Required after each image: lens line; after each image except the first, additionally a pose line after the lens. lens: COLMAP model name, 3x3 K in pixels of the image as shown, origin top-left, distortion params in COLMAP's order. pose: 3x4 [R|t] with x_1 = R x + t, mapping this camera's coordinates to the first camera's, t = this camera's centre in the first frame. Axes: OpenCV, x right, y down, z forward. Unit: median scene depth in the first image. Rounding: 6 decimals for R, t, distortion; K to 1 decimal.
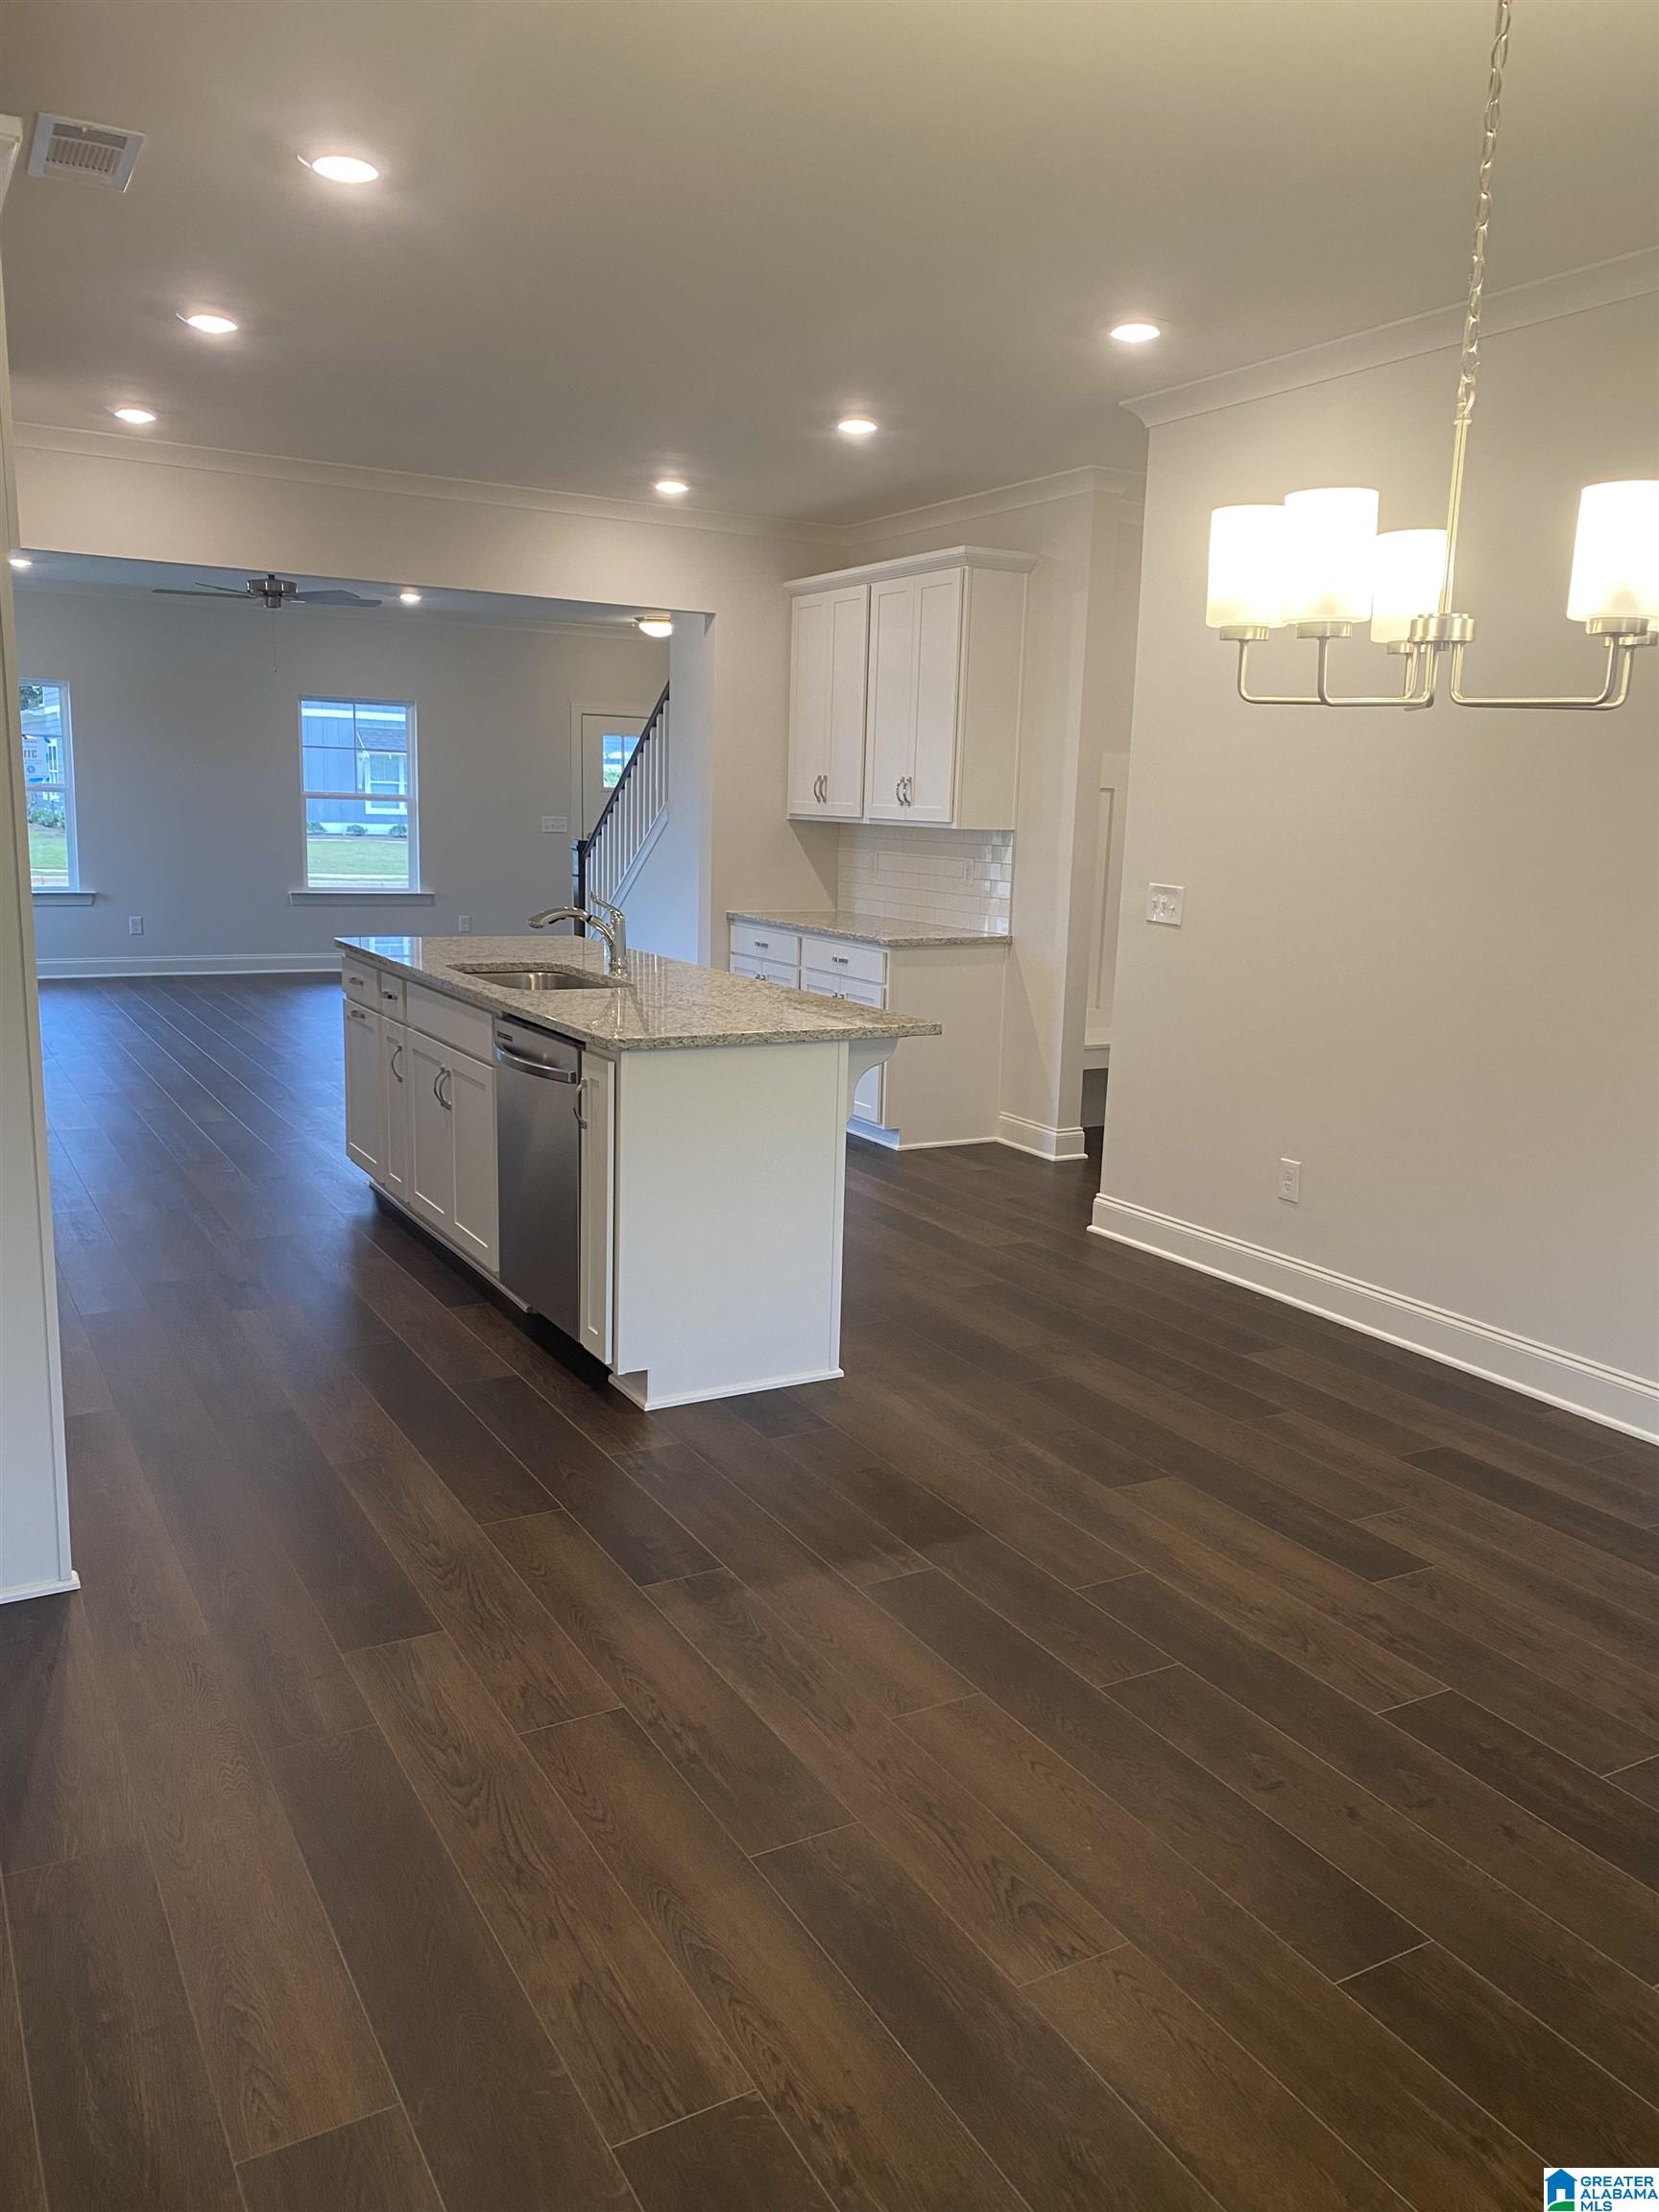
lens RADIAL K [[1687.4, 0, 829.5], [0, 1687.4, 1106.0], [0, 0, 1]] dist [-0.004915, -0.001611]
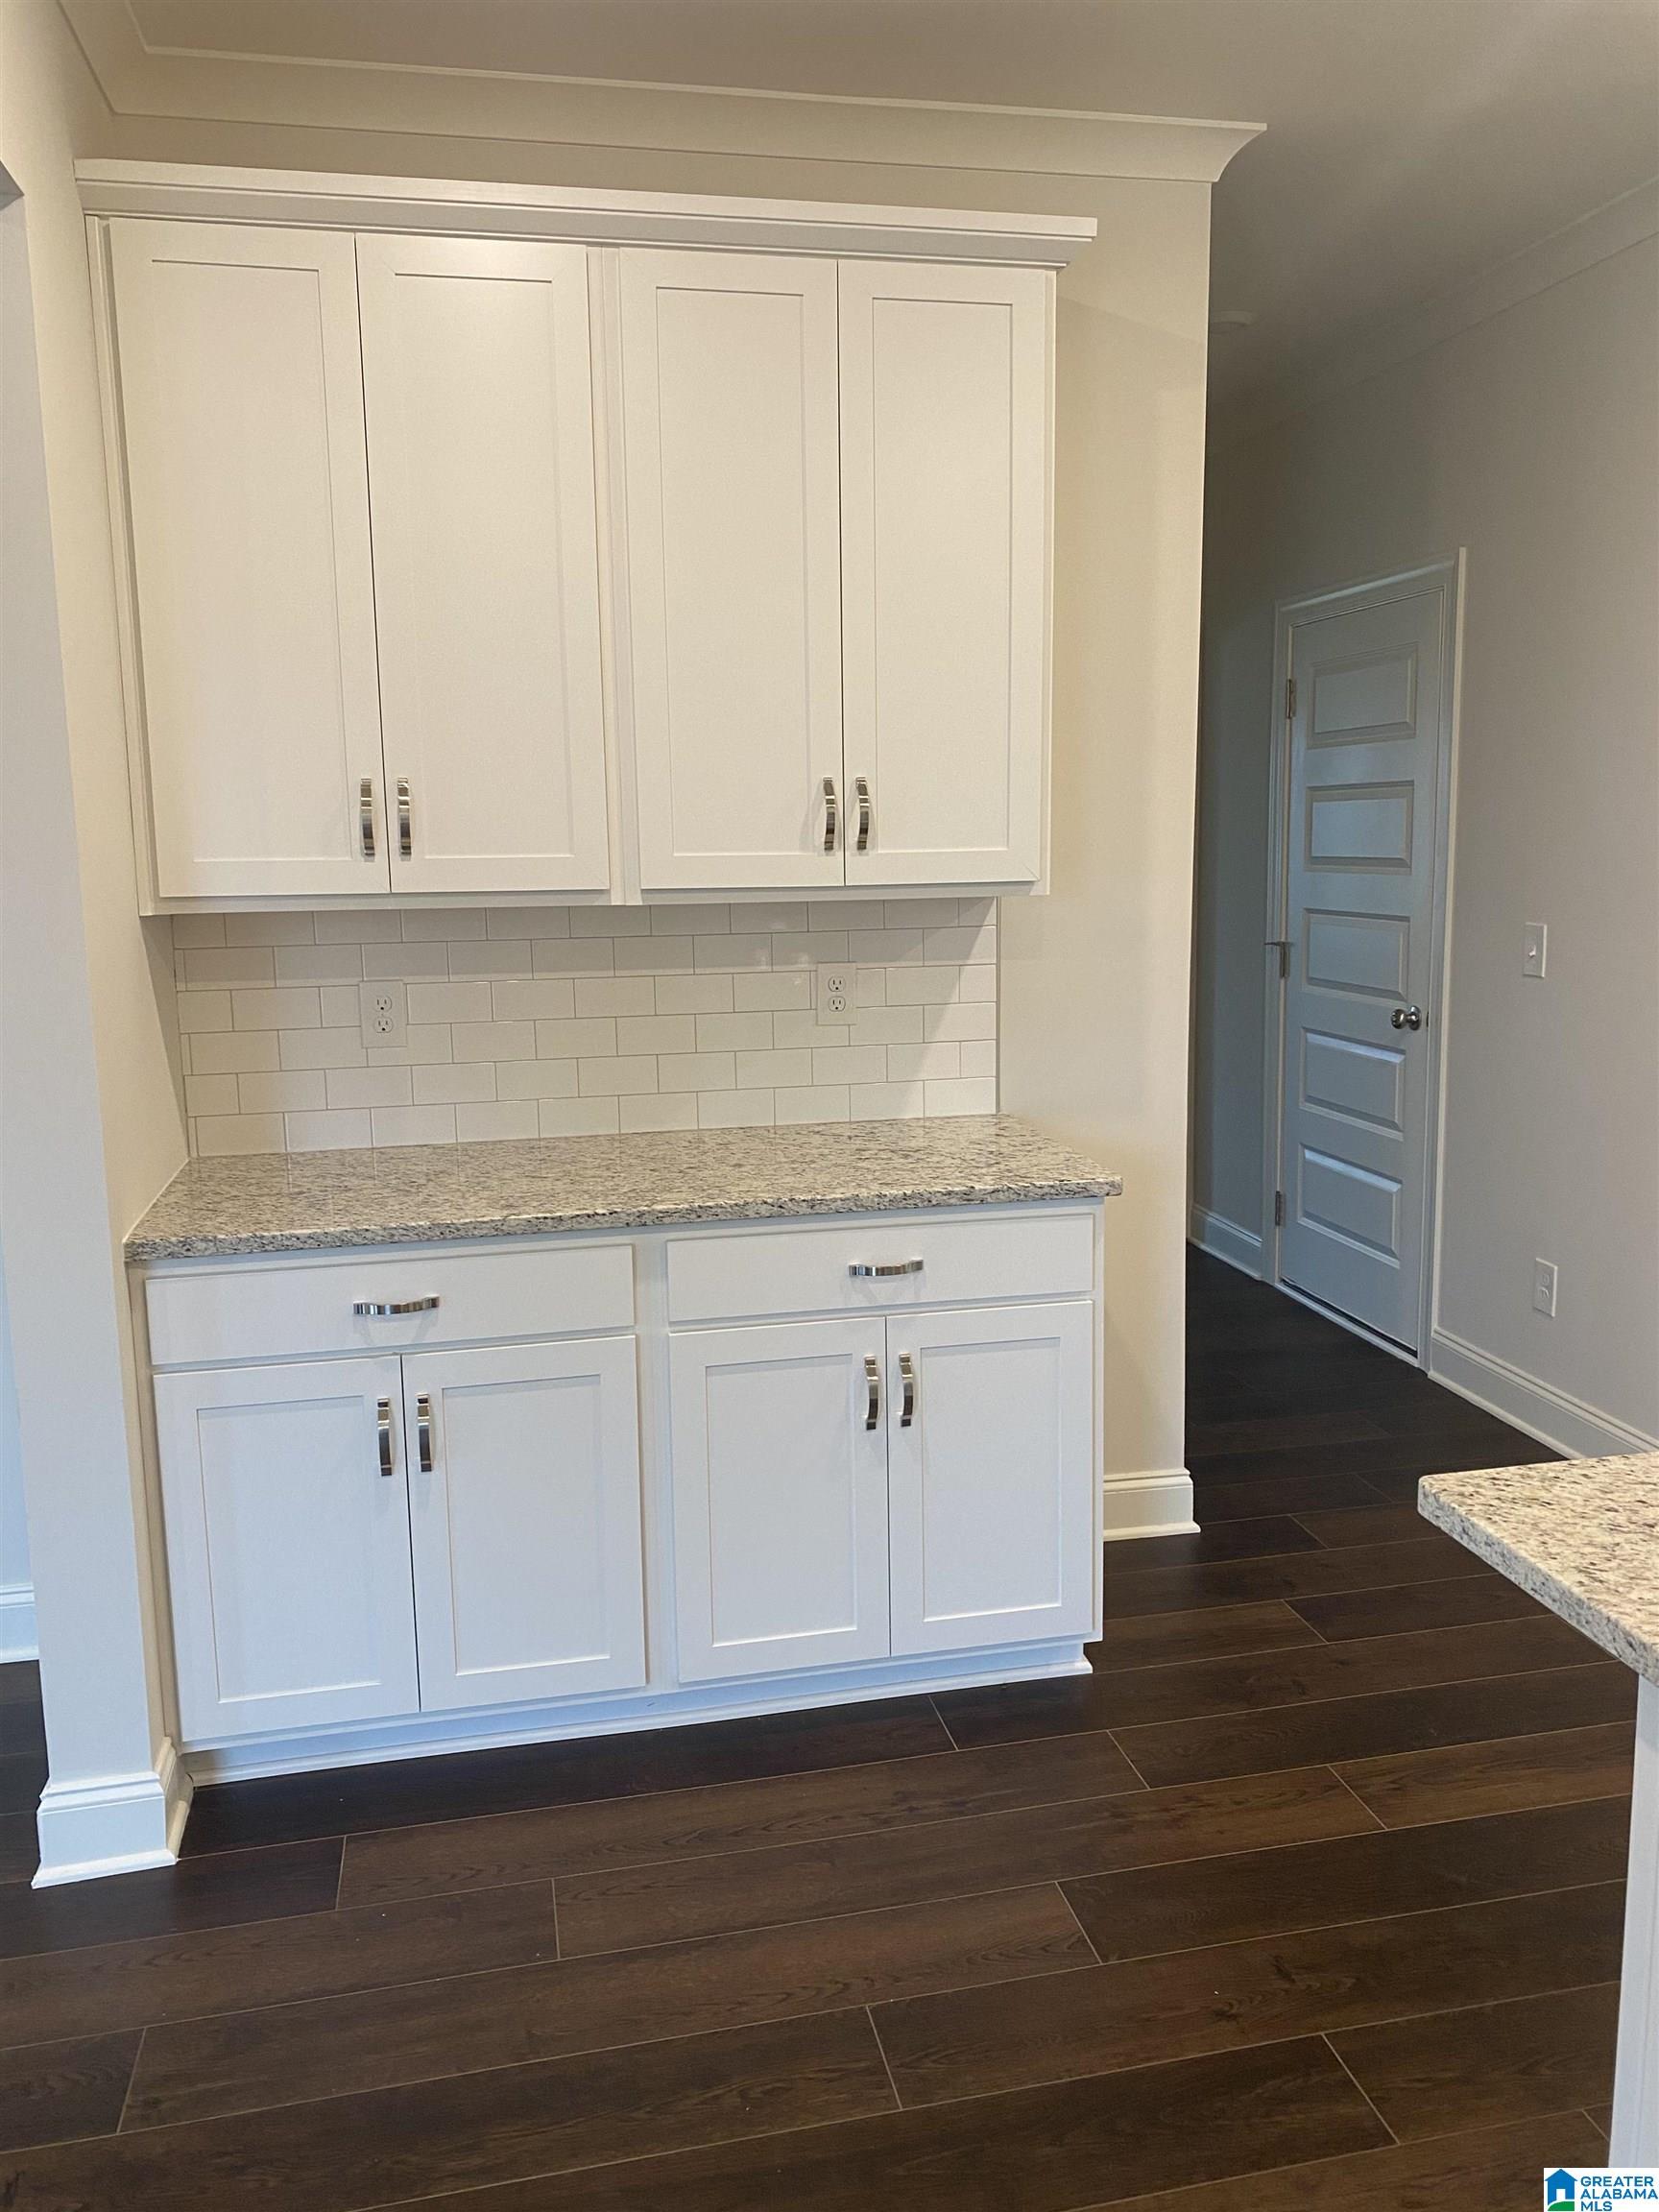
lens RADIAL K [[1687.4, 0, 829.5], [0, 1687.4, 1106.0], [0, 0, 1]] dist [-0.004915, -0.001611]
pose [[0.289840, -0.192431, 0.937530, -0.326549], [0.202351, 0.969755, 0.136488, -0.167867], [-0.935439, 0.150150, 0.320013, 0.853165]]
